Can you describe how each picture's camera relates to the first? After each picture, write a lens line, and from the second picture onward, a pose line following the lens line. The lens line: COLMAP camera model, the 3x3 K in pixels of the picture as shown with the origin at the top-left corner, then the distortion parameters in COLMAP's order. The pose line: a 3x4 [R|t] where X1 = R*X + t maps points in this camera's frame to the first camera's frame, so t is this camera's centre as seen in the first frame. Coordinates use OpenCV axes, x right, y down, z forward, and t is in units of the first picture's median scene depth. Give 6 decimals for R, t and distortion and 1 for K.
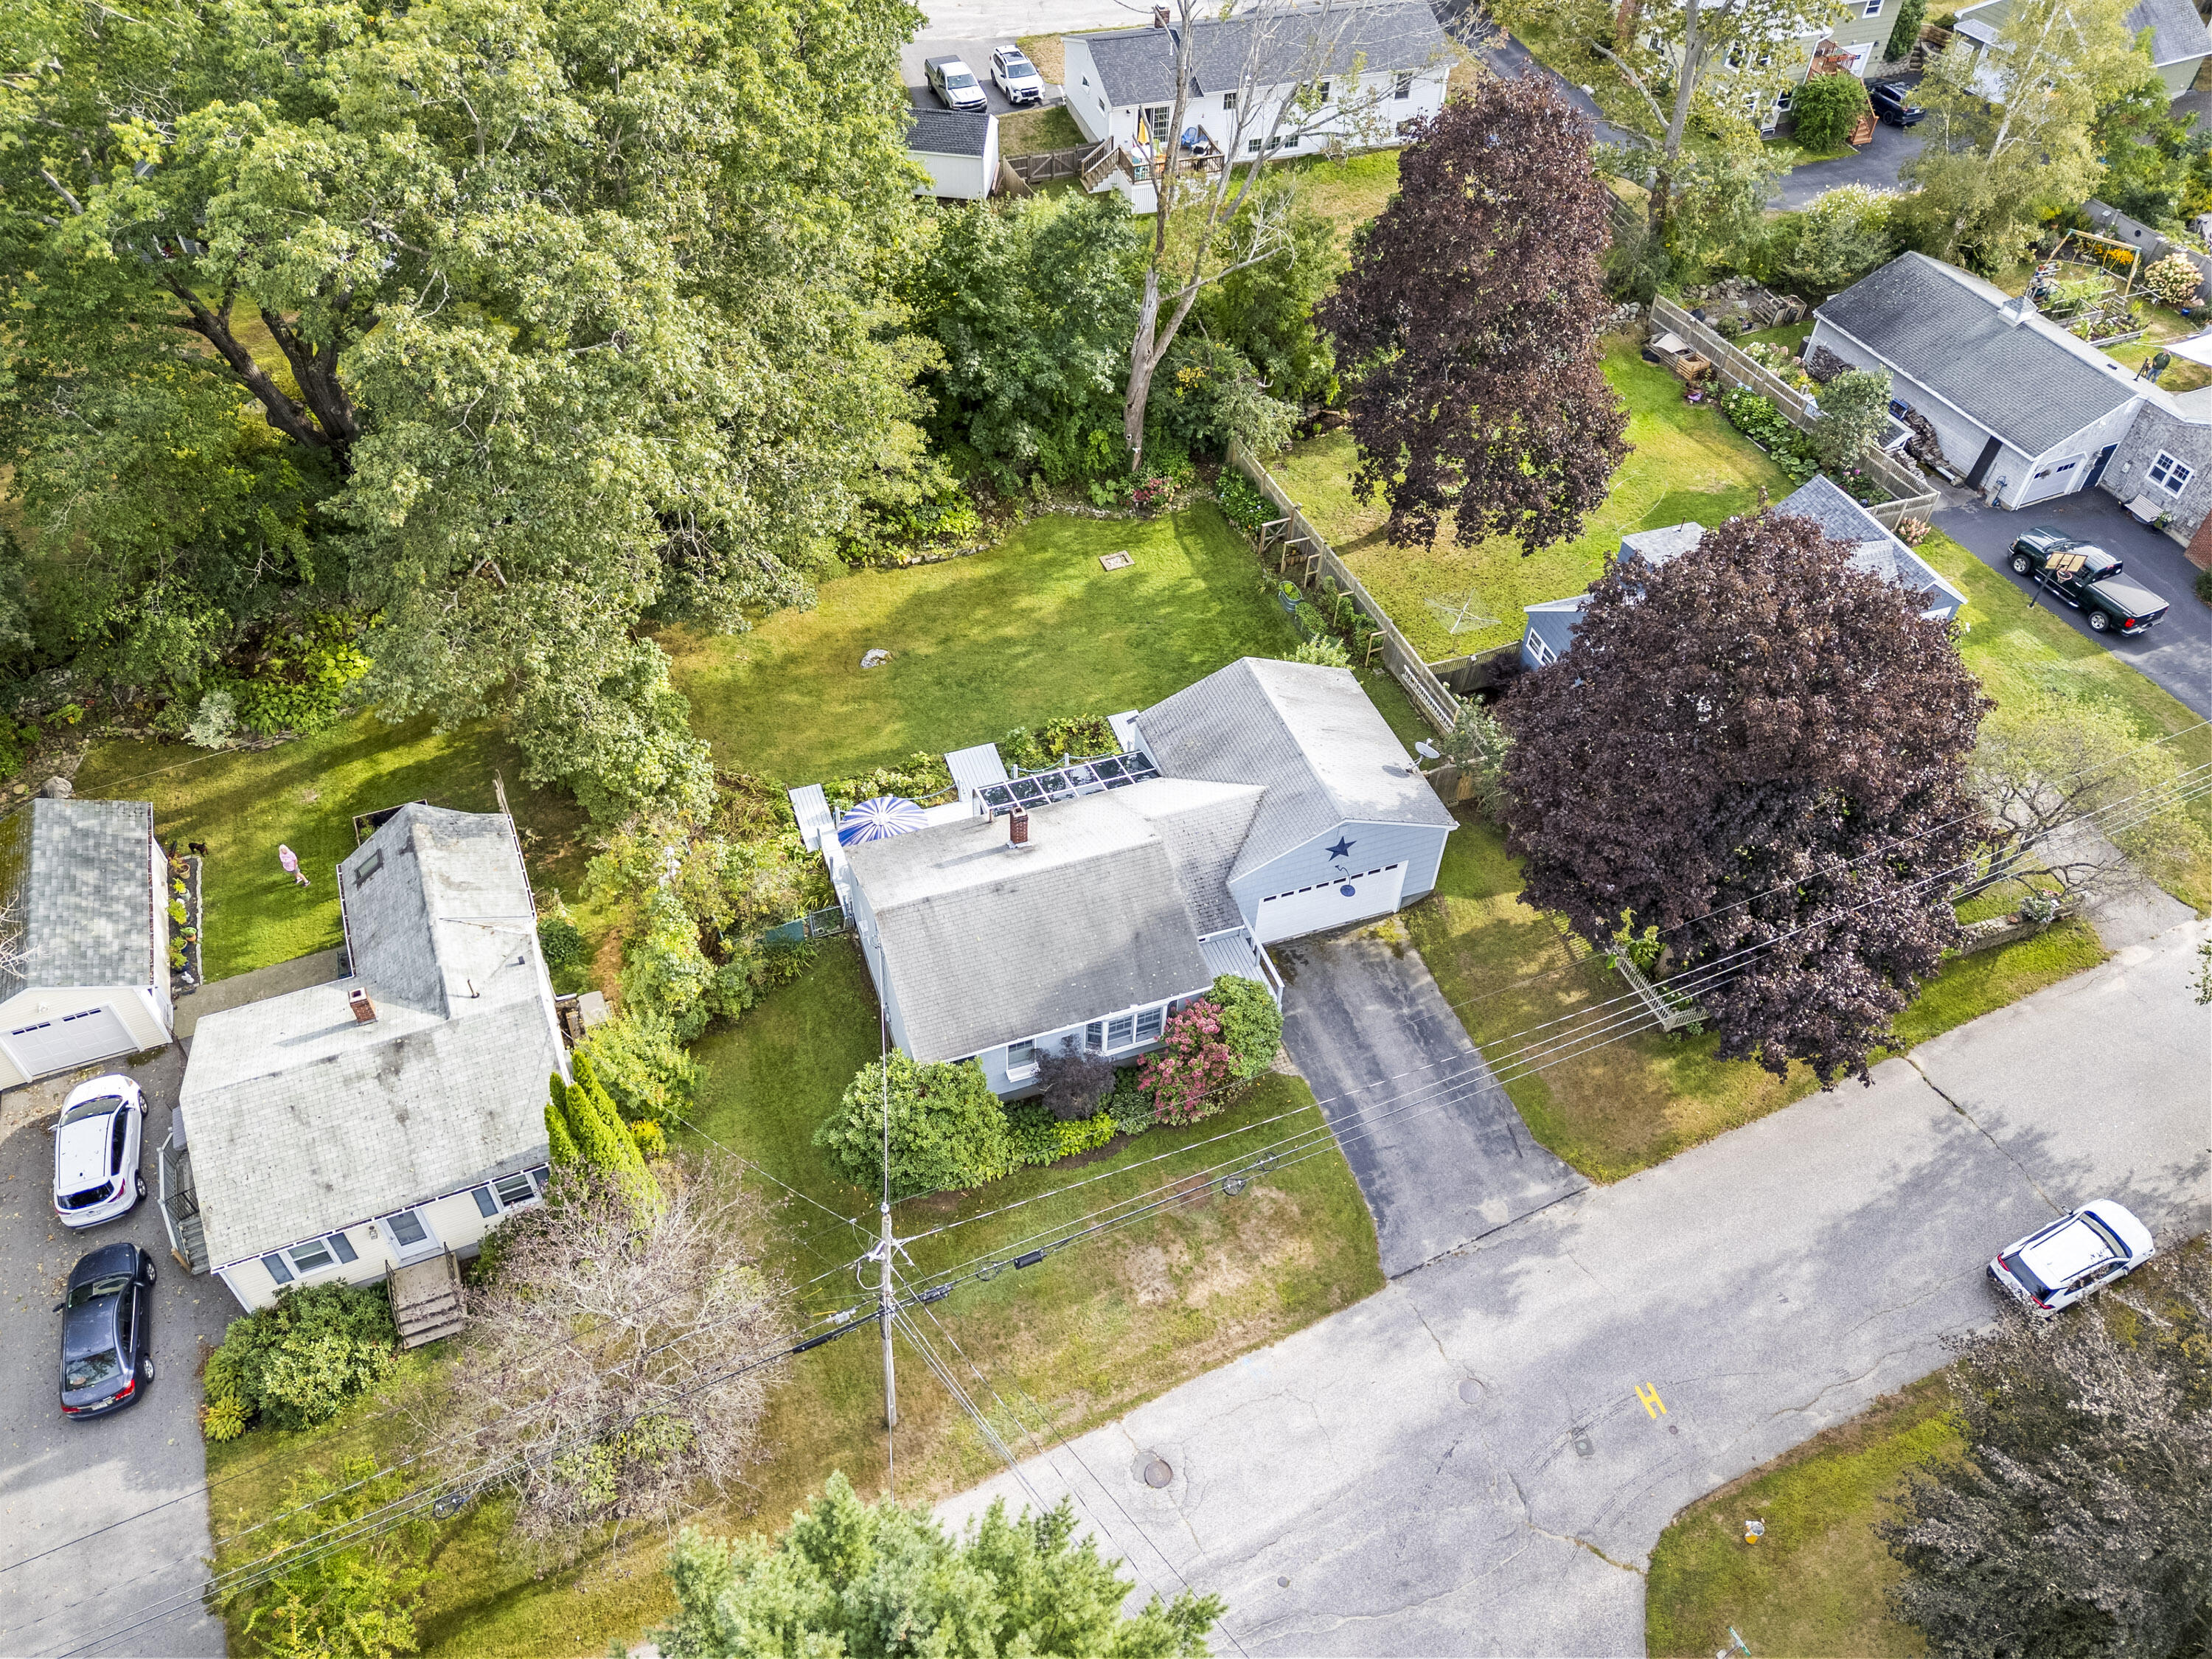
lens RADIAL K [[1606.0, 0, 1106.0], [0, 1606.0, 829.5], [0, 0, 1]] dist [0.088727, -0.083969]
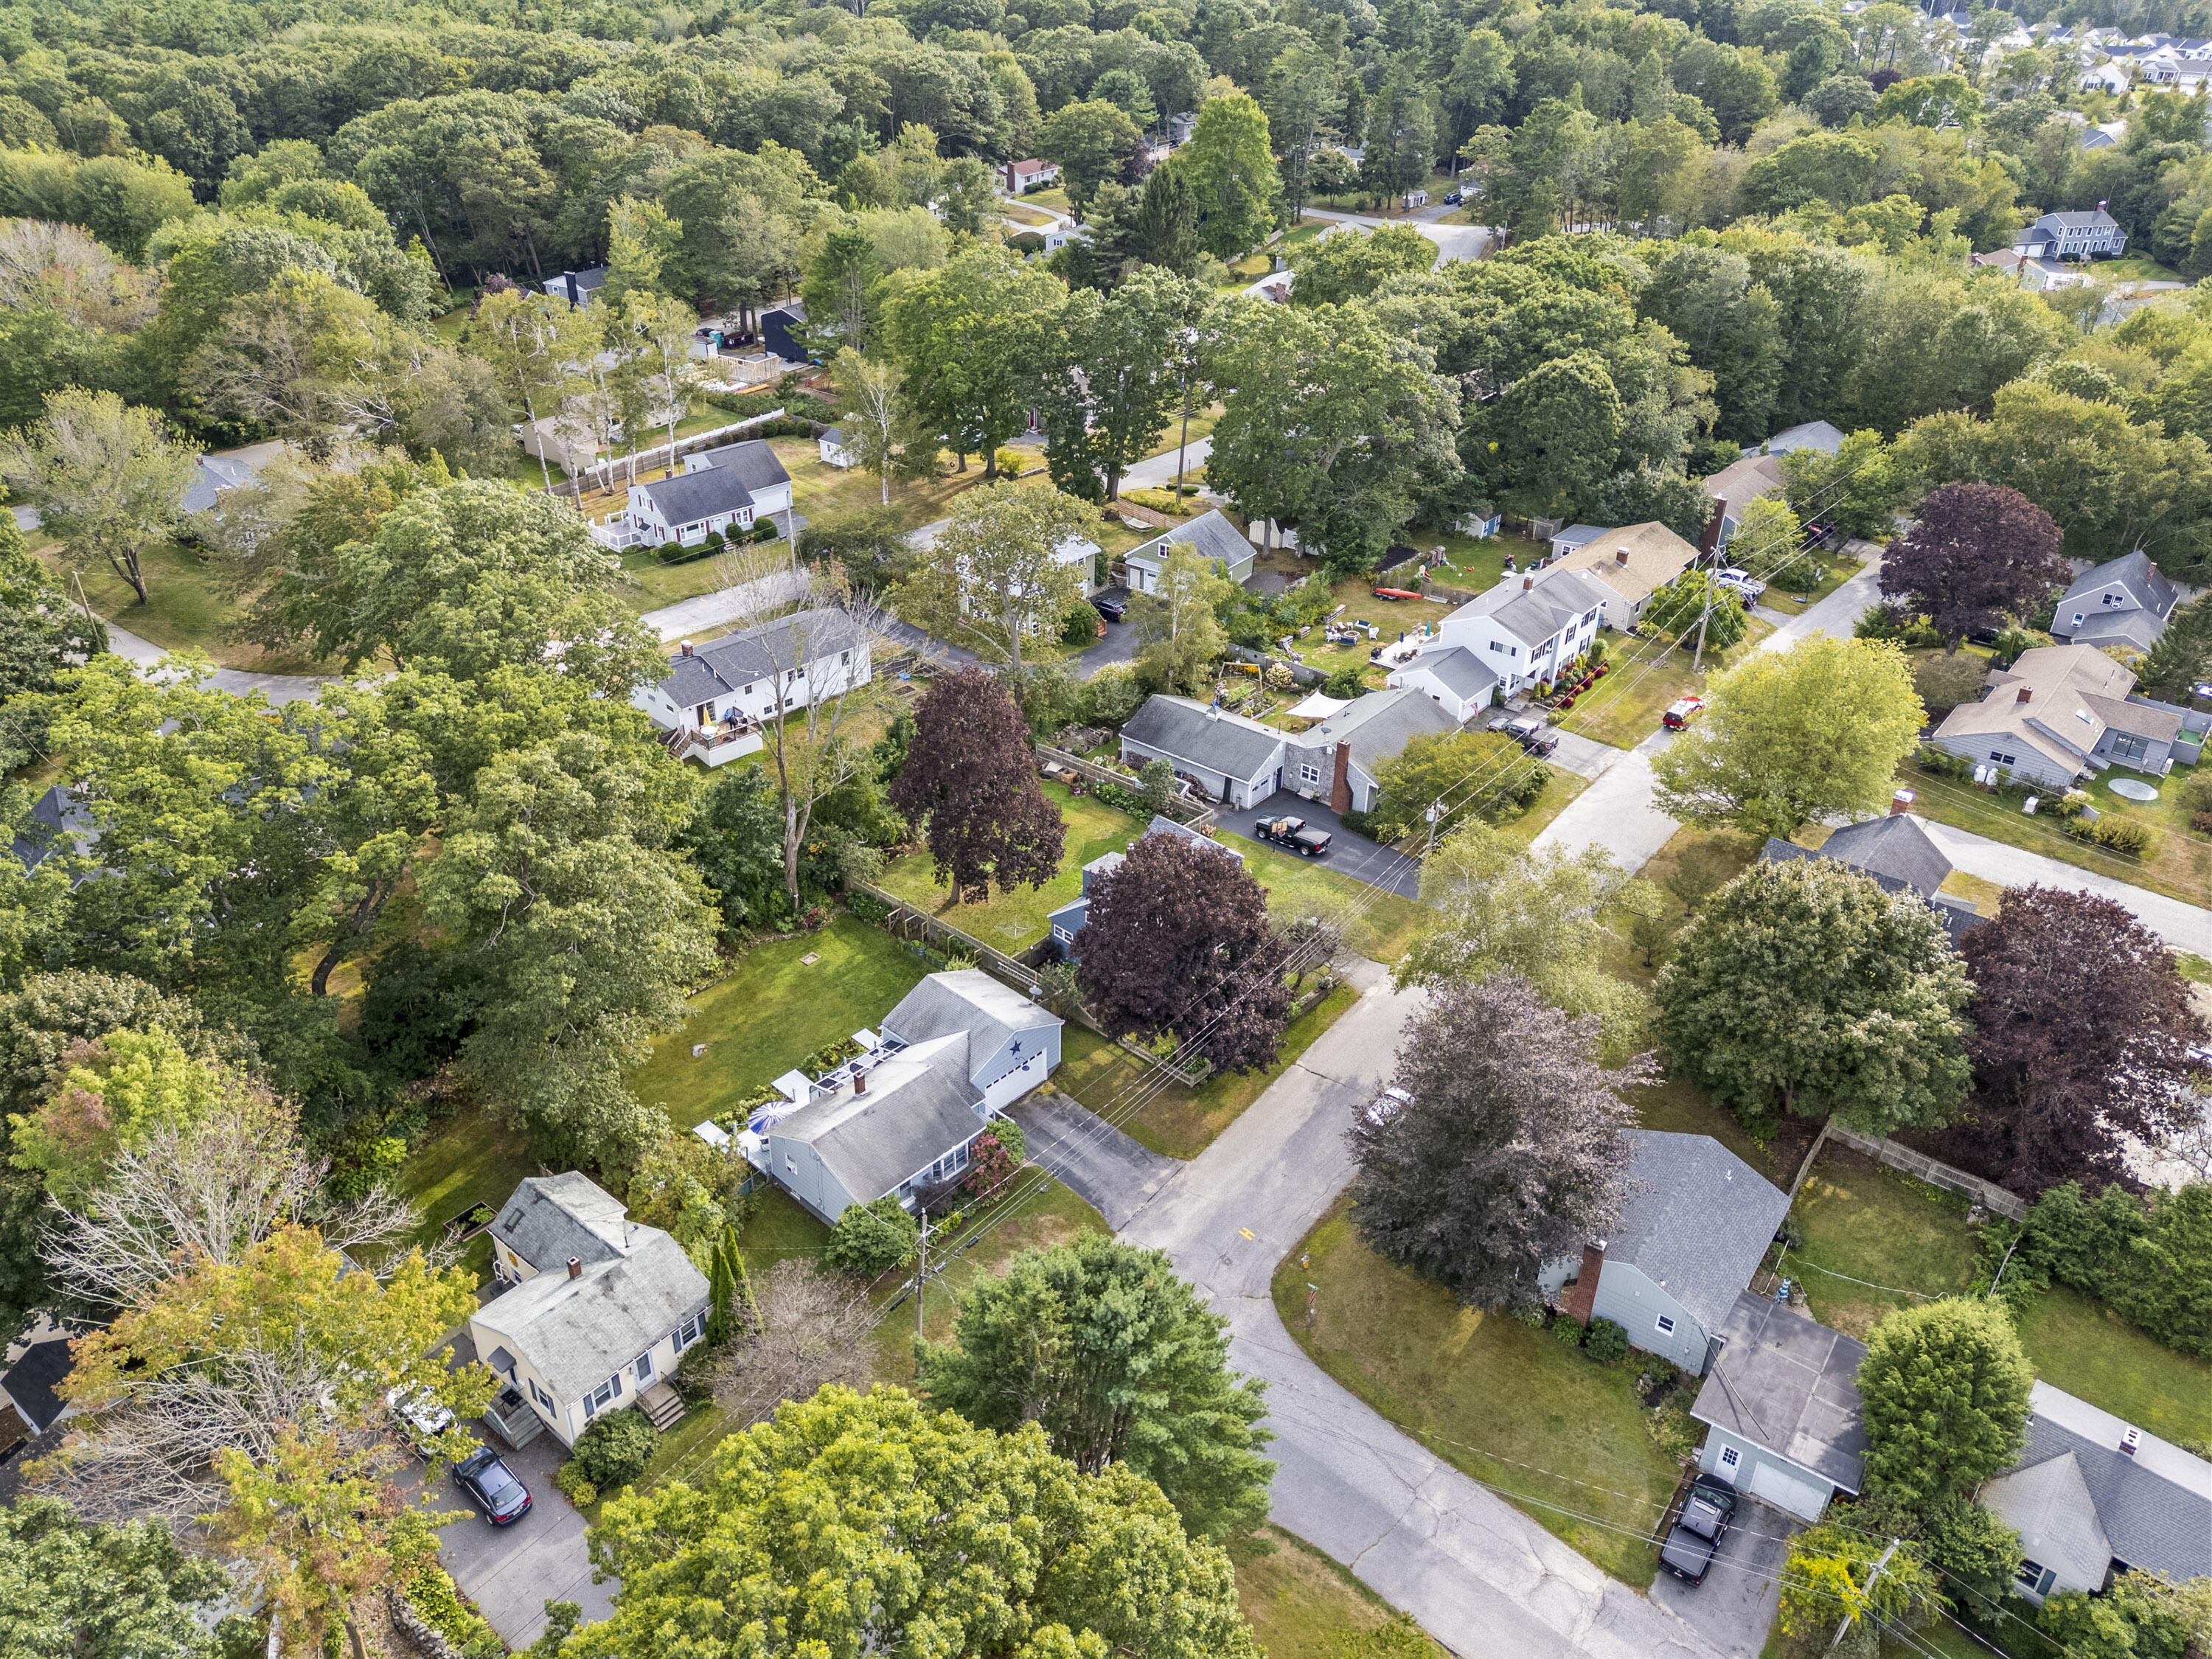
lens RADIAL K [[1606.0, 0, 1106.0], [0, 1606.0, 829.5], [0, 0, 1]] dist [0.088727, -0.083969]
pose [[0.889669, -0.243060, 0.386536, -0.343220], [0.335325, 0.922373, -0.191796, 0.137653], [-0.309913, 0.300250, 0.902111, -0.666874]]
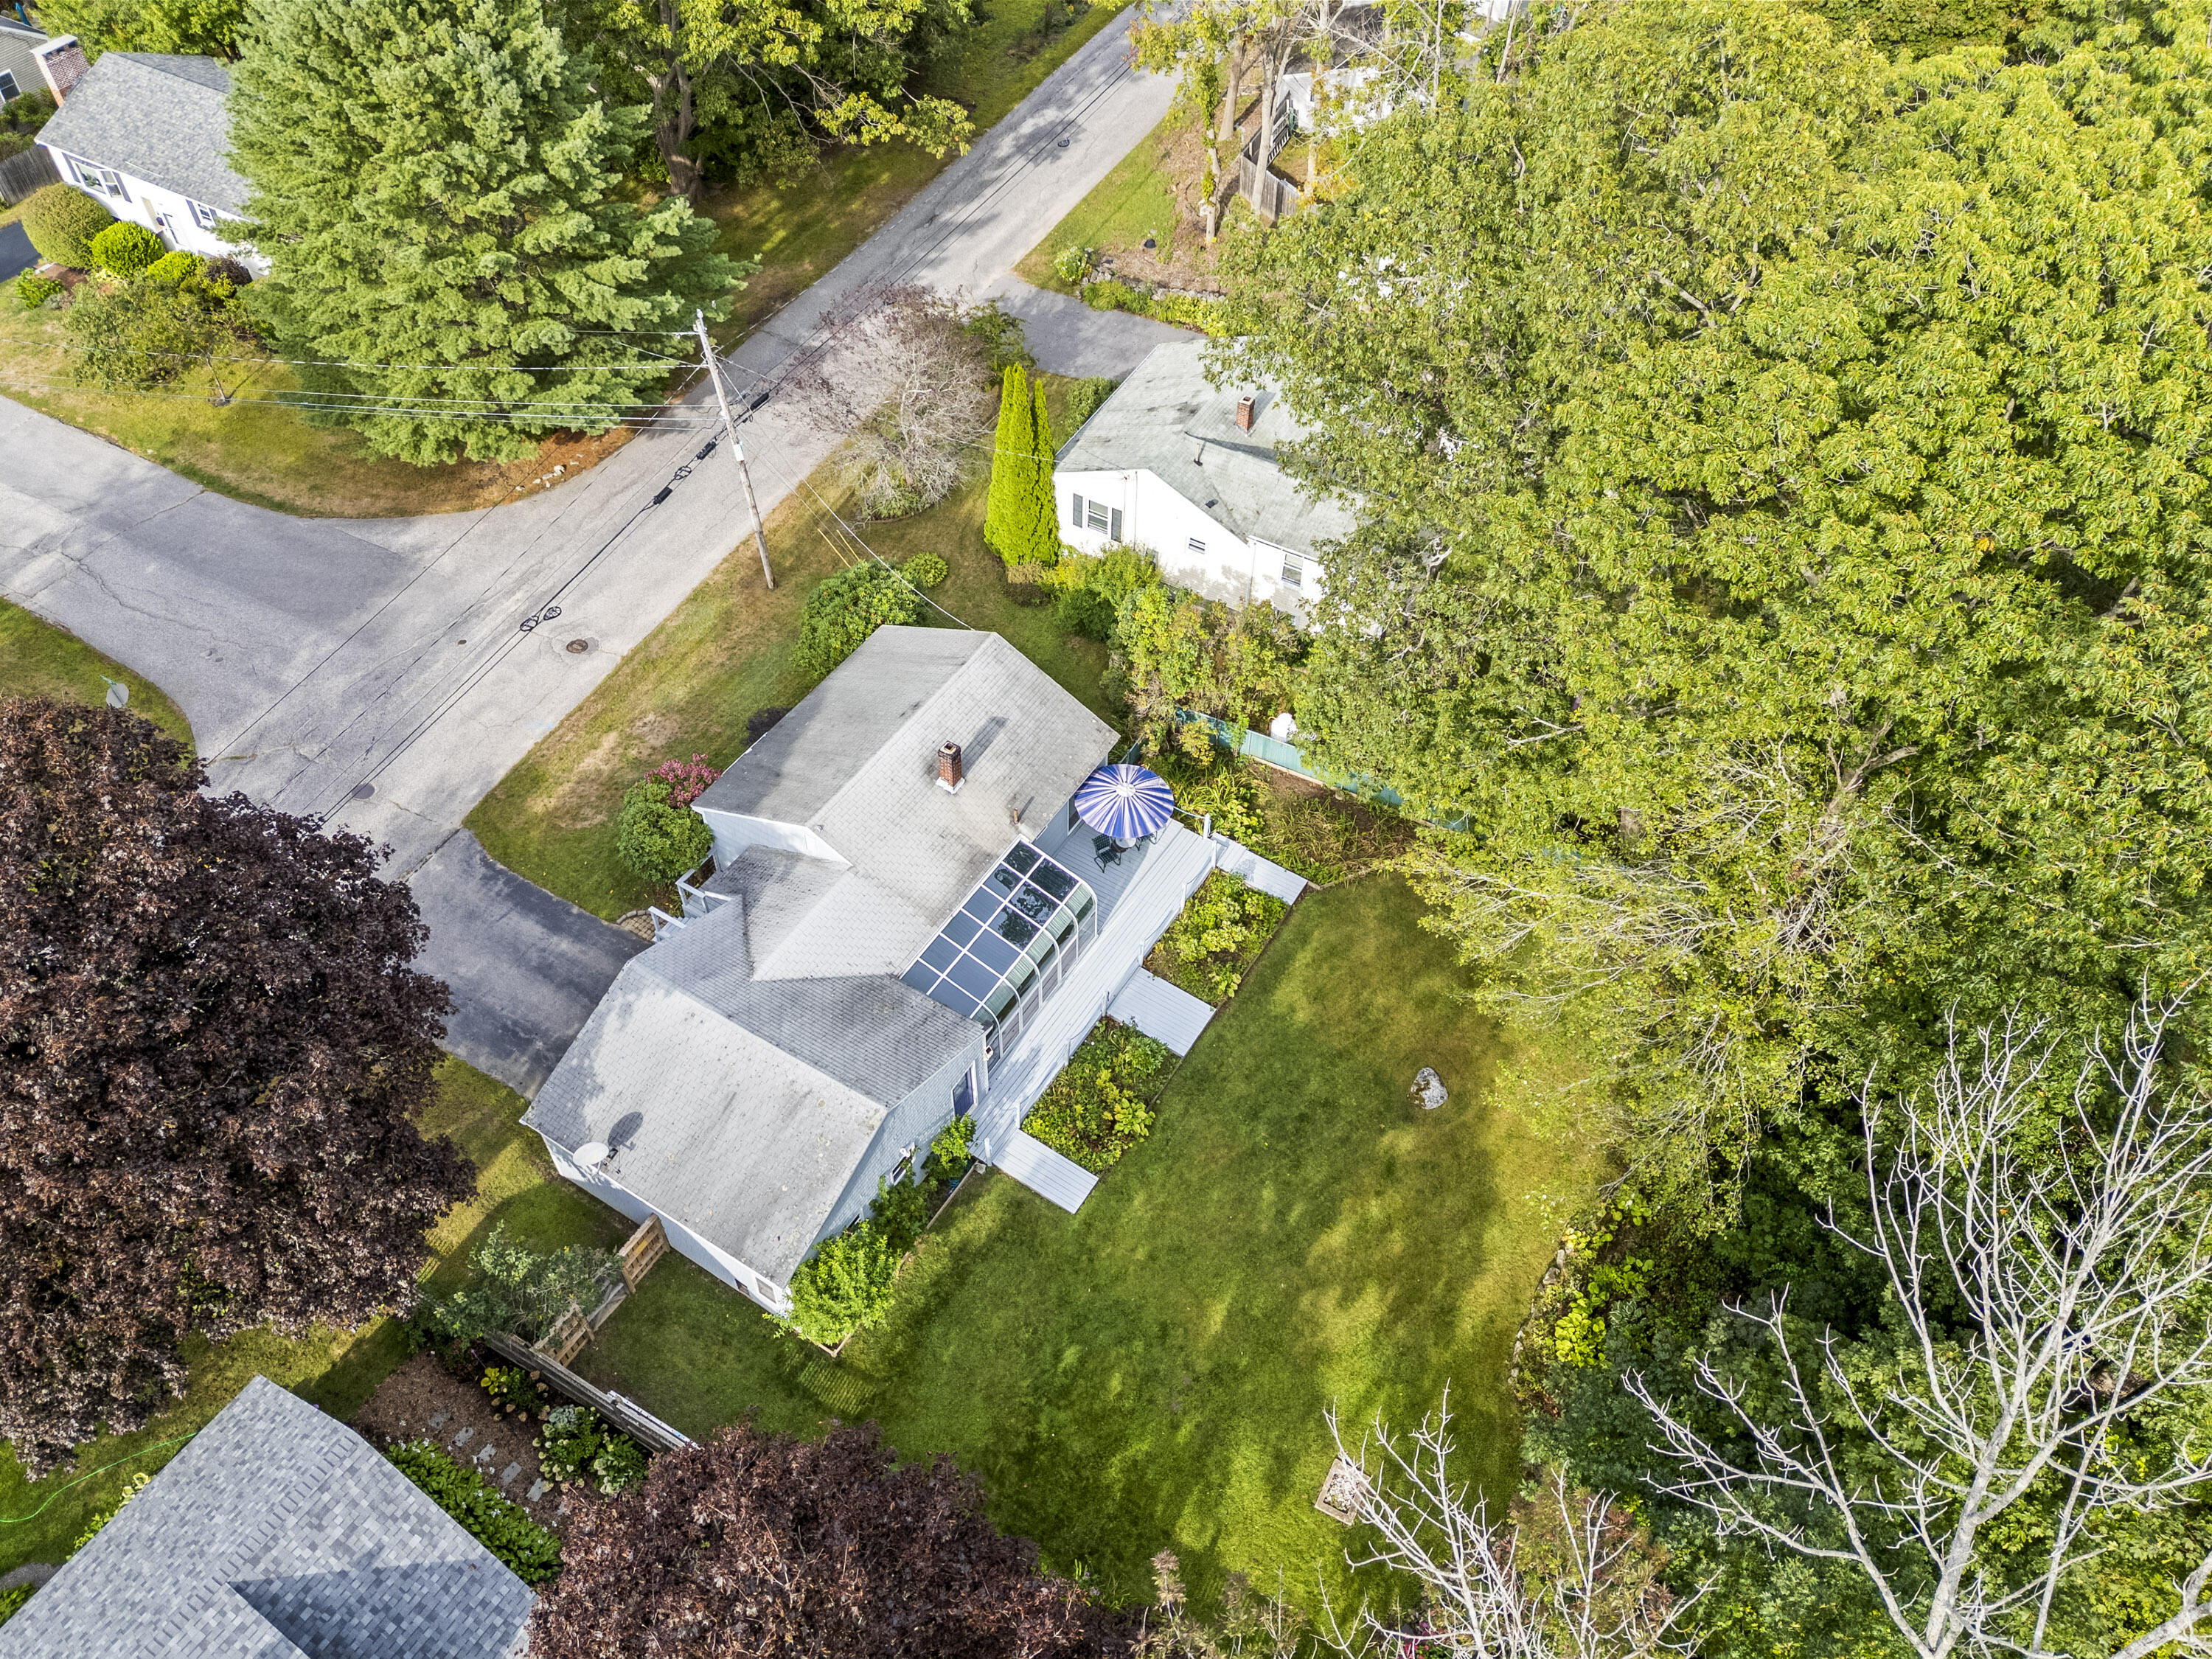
lens RADIAL K [[1606.0, 0, 1106.0], [0, 1606.0, 829.5], [0, 0, 1]] dist [0.088727, -0.083969]
pose [[-0.785341, 0.444975, -0.430392, 0.214328], [-0.473790, 0.015450, 0.880503, -0.637994], [0.398451, 0.895410, 0.198691, 0.665914]]
